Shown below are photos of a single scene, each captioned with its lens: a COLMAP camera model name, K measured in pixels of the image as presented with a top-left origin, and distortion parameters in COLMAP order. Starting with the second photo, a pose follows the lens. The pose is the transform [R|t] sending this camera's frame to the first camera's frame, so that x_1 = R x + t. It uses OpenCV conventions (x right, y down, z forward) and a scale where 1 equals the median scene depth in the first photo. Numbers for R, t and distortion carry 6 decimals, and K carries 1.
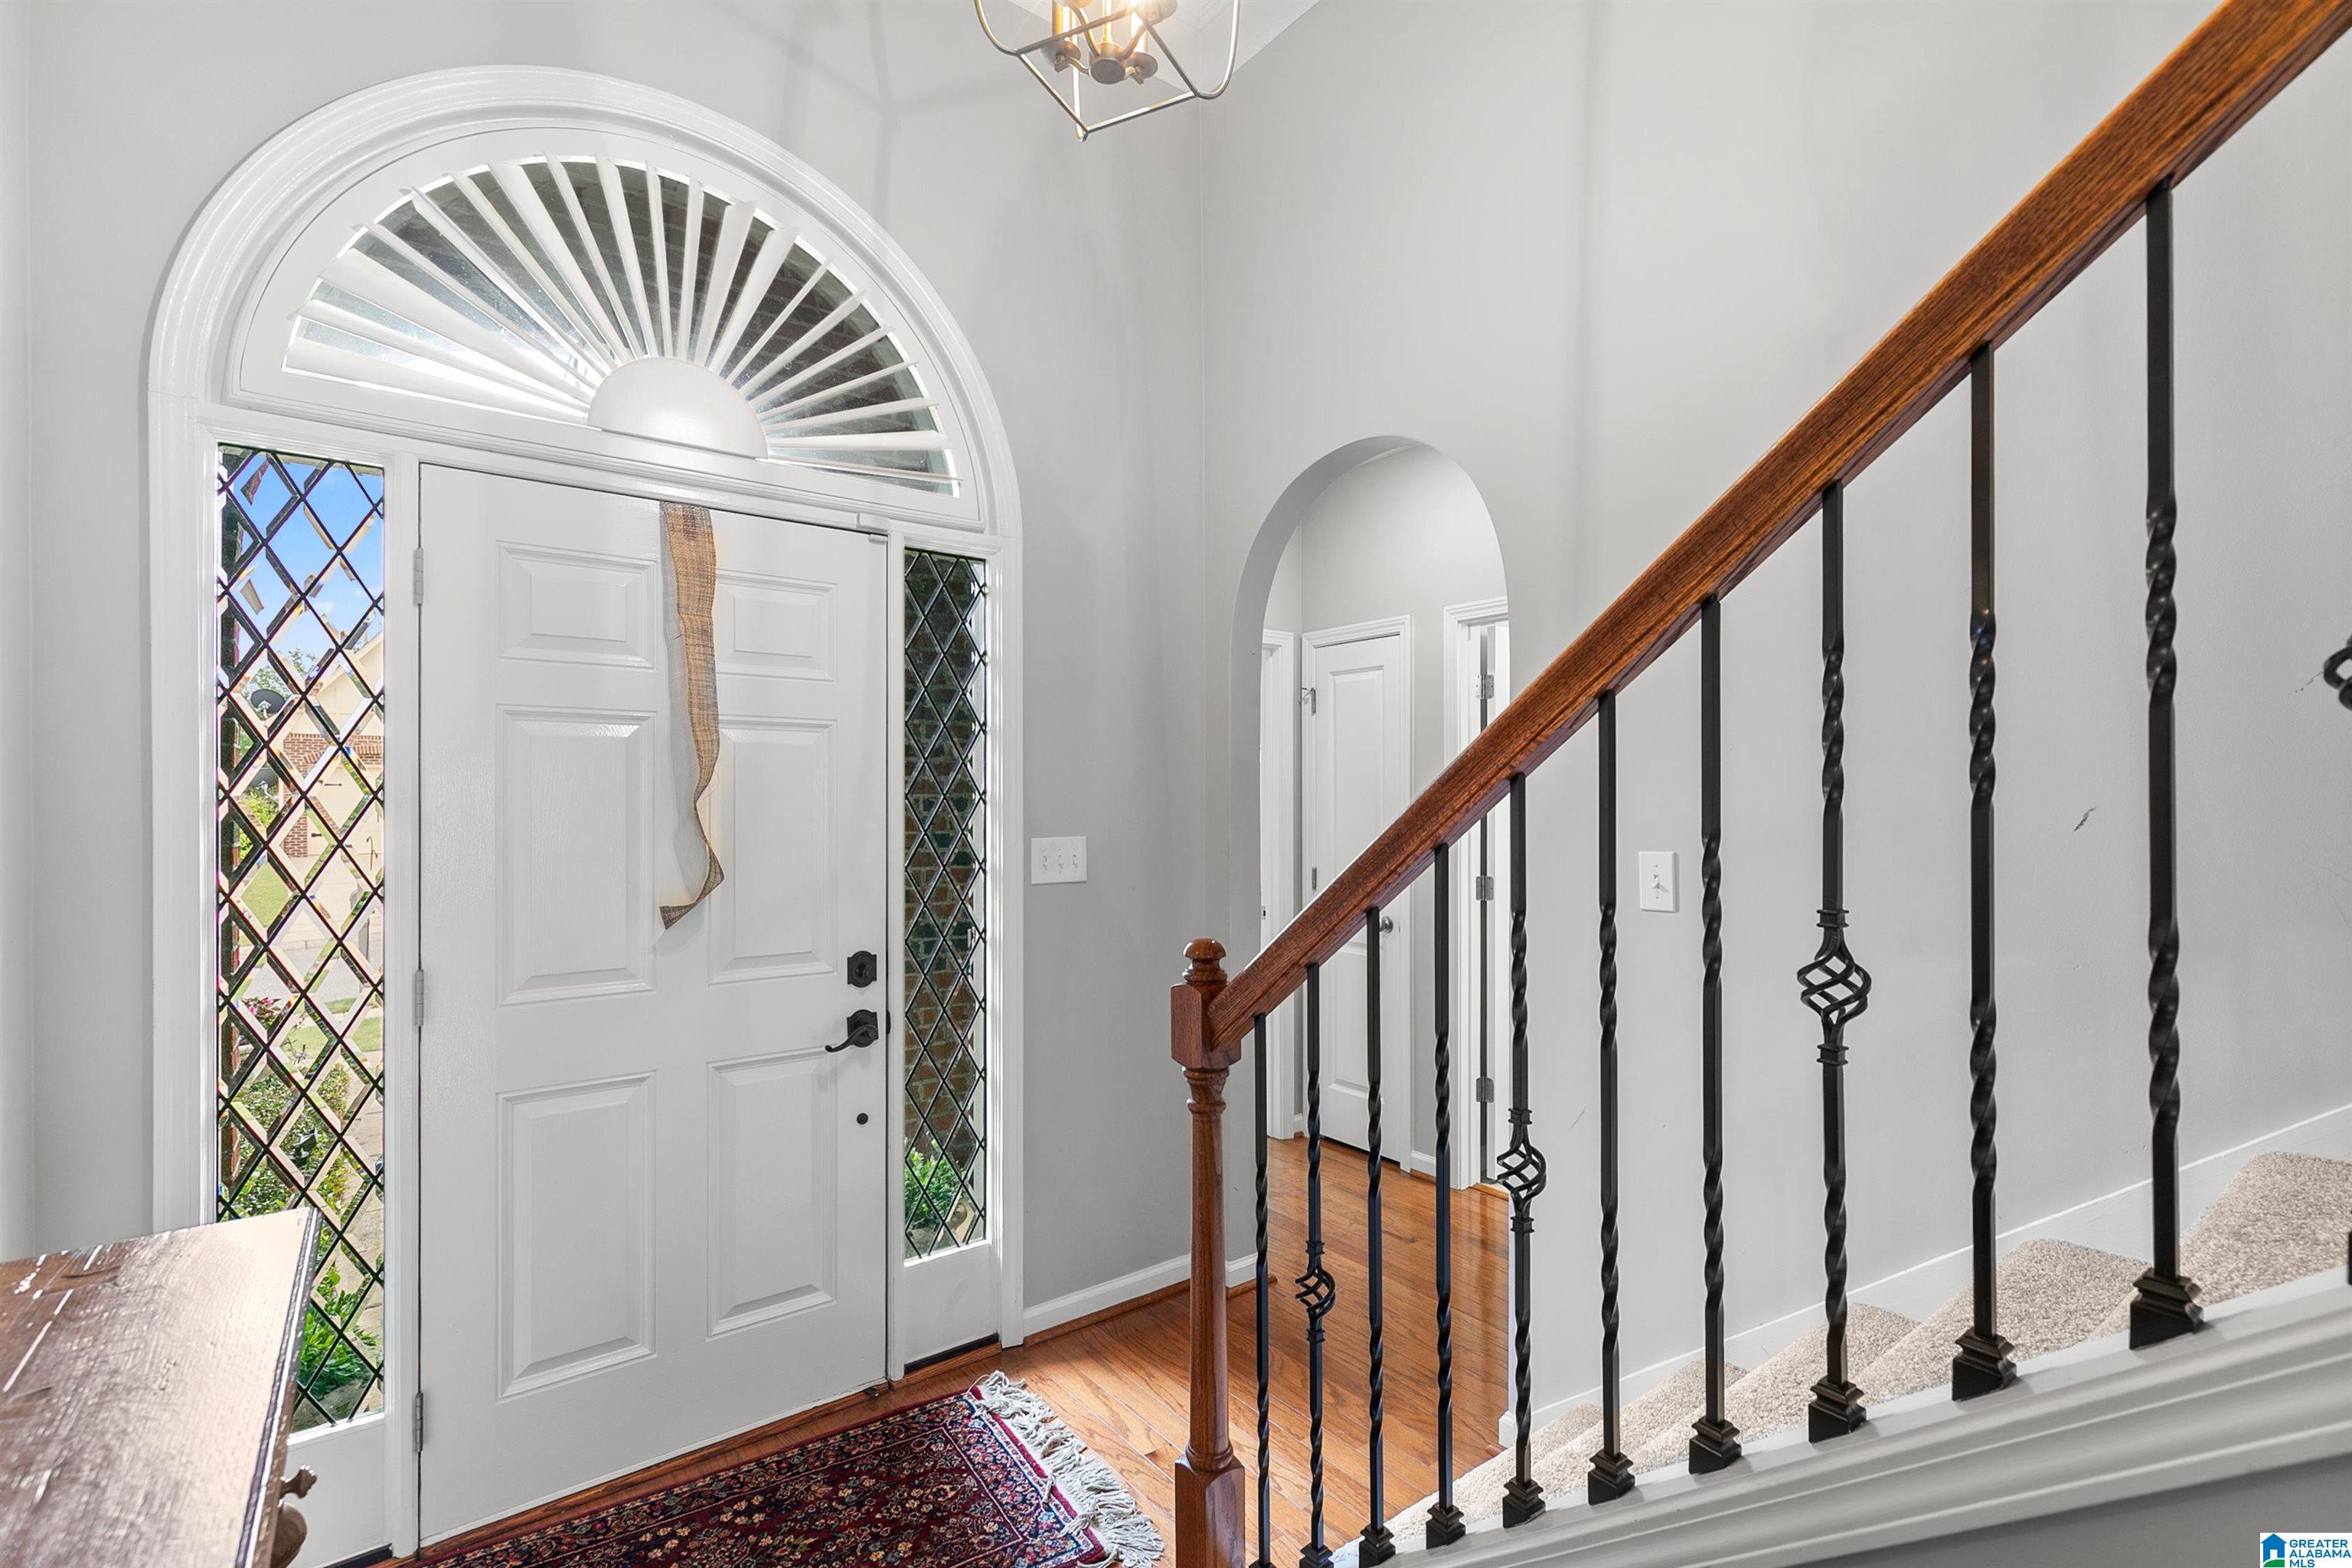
lens RADIAL K [[1058.3, 0, 1179.3], [0, 1058.3, 789.2], [0, 0, 1]] dist [0.002862, 0.001270]
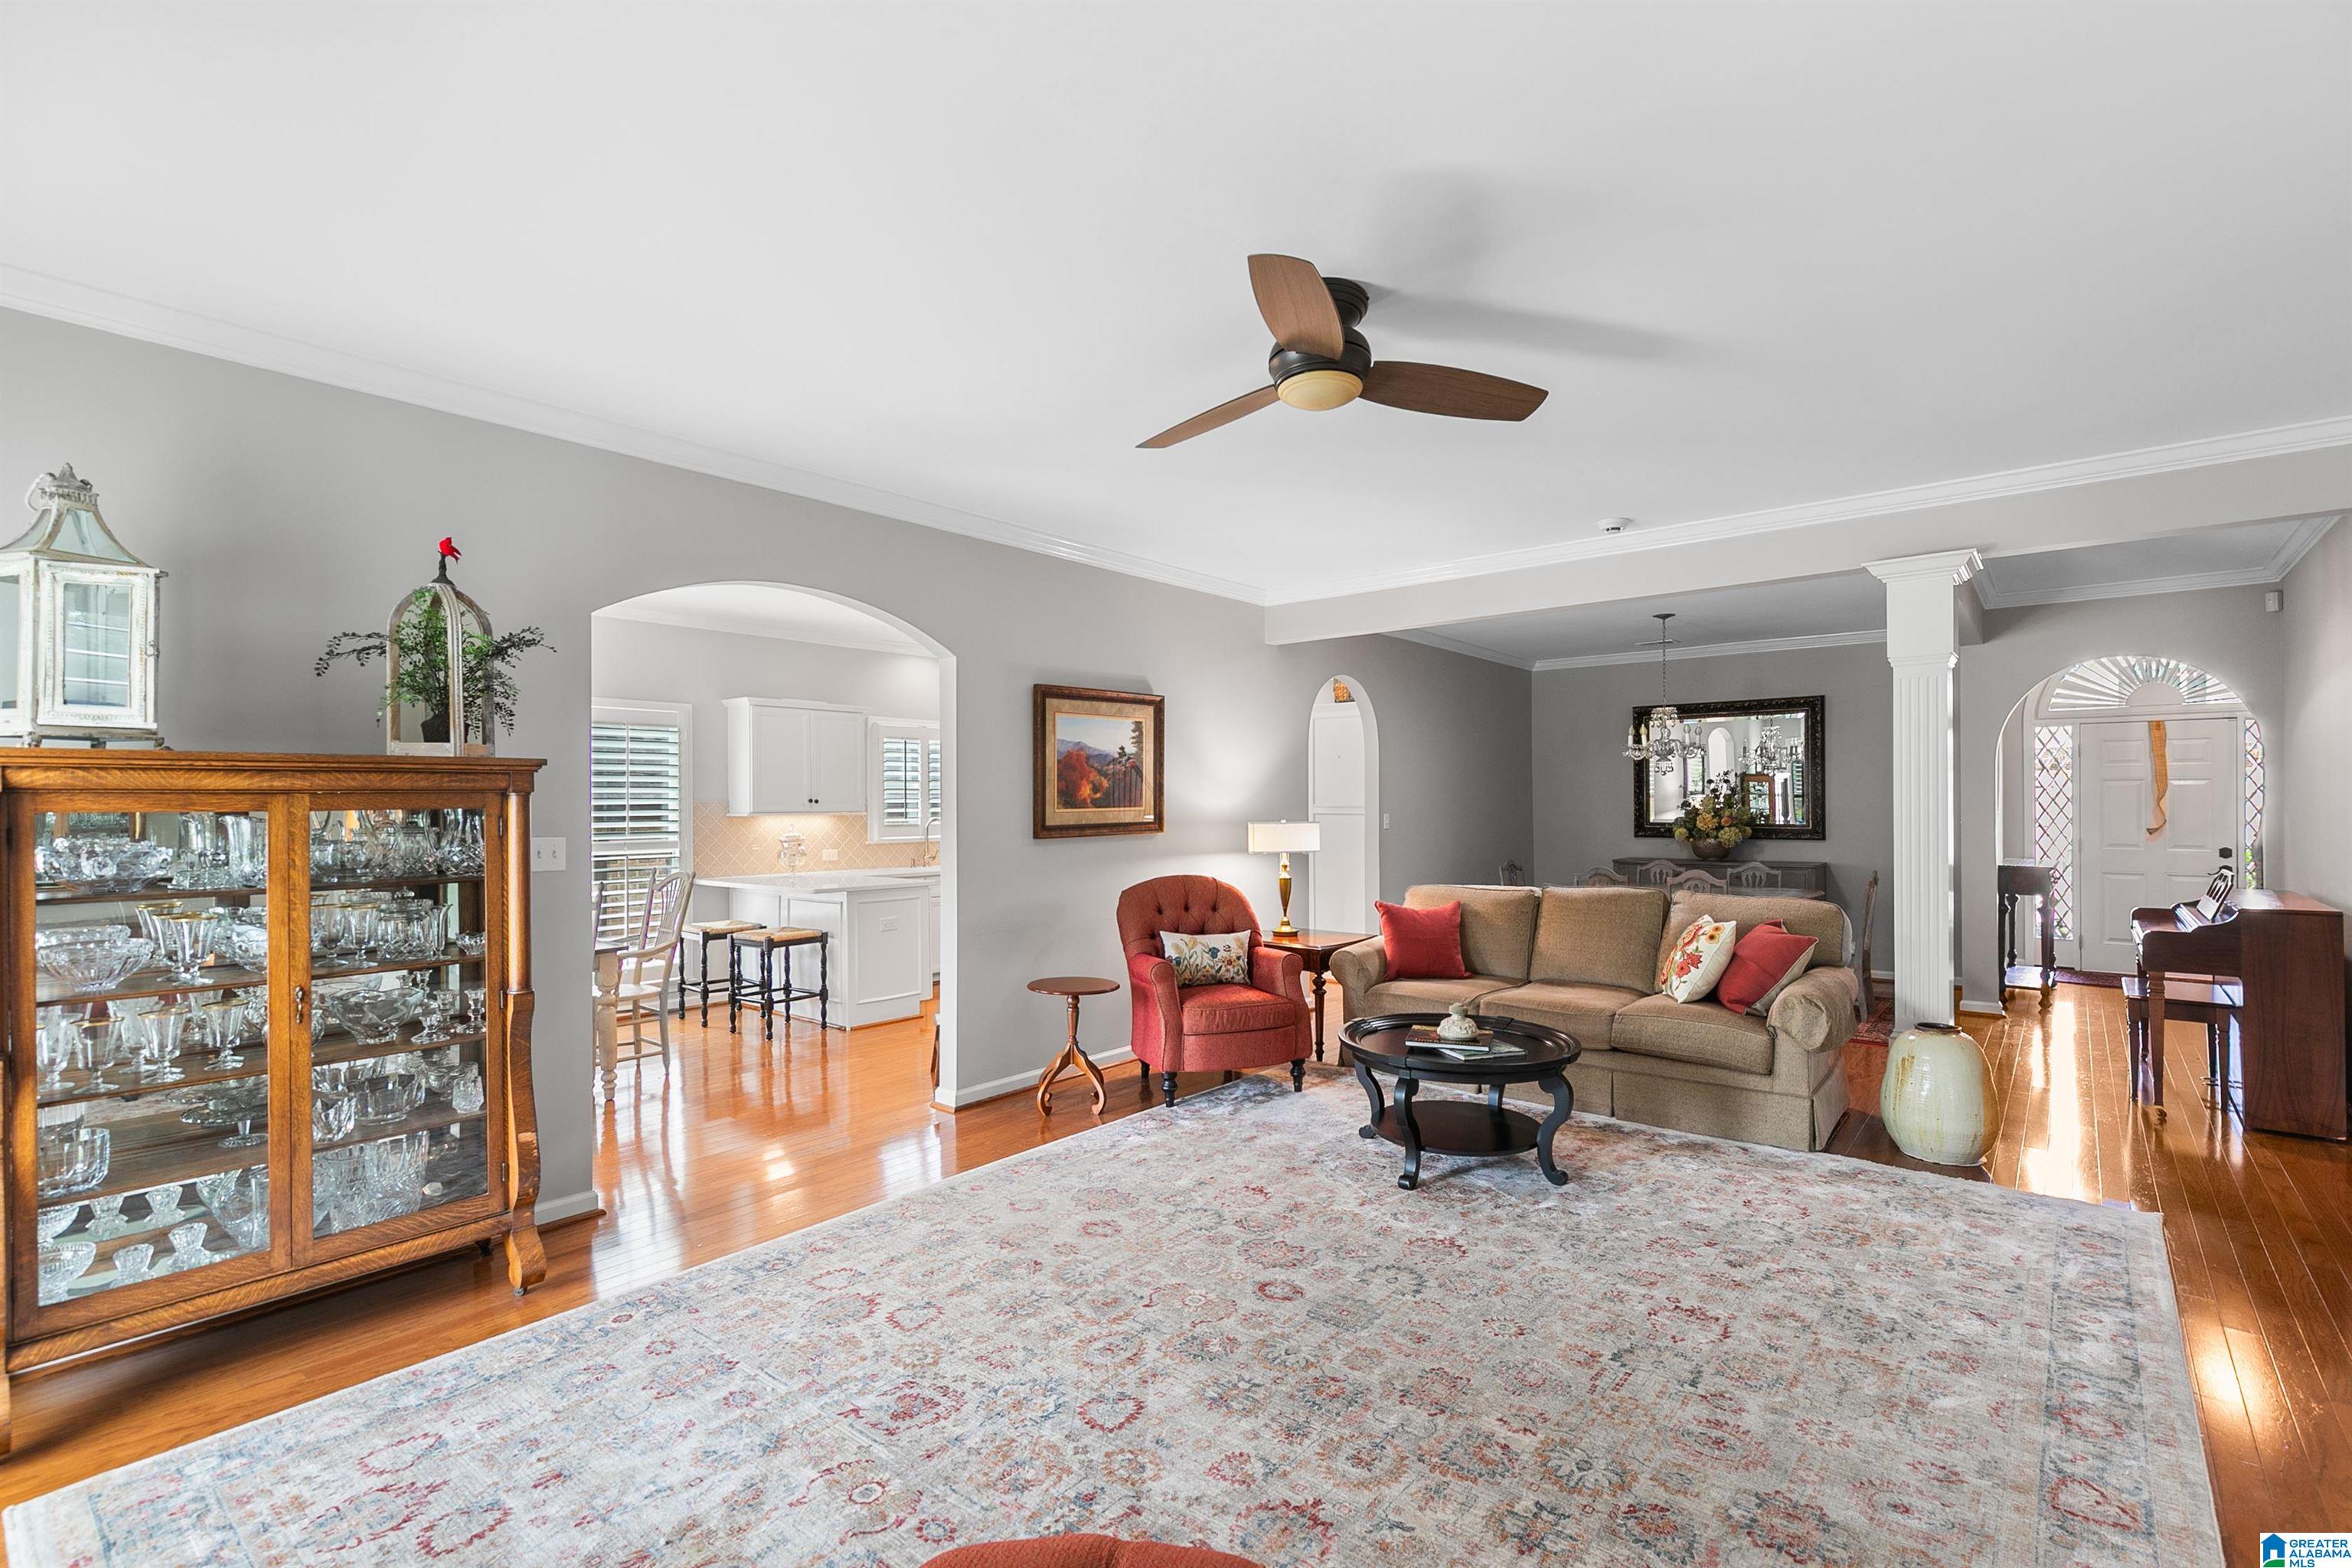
lens RADIAL K [[1058.3, 0, 1184.3], [0, 1058.3, 799.8], [0, 0, 1]] dist [0.002862, 0.001270]
pose [[0.218785, -0.000347, -0.975773, 2.436923], [0.002710, 0.999996, 0.000252, -0.003186], [0.975769, -0.002700, 0.218785, -3.163525]]
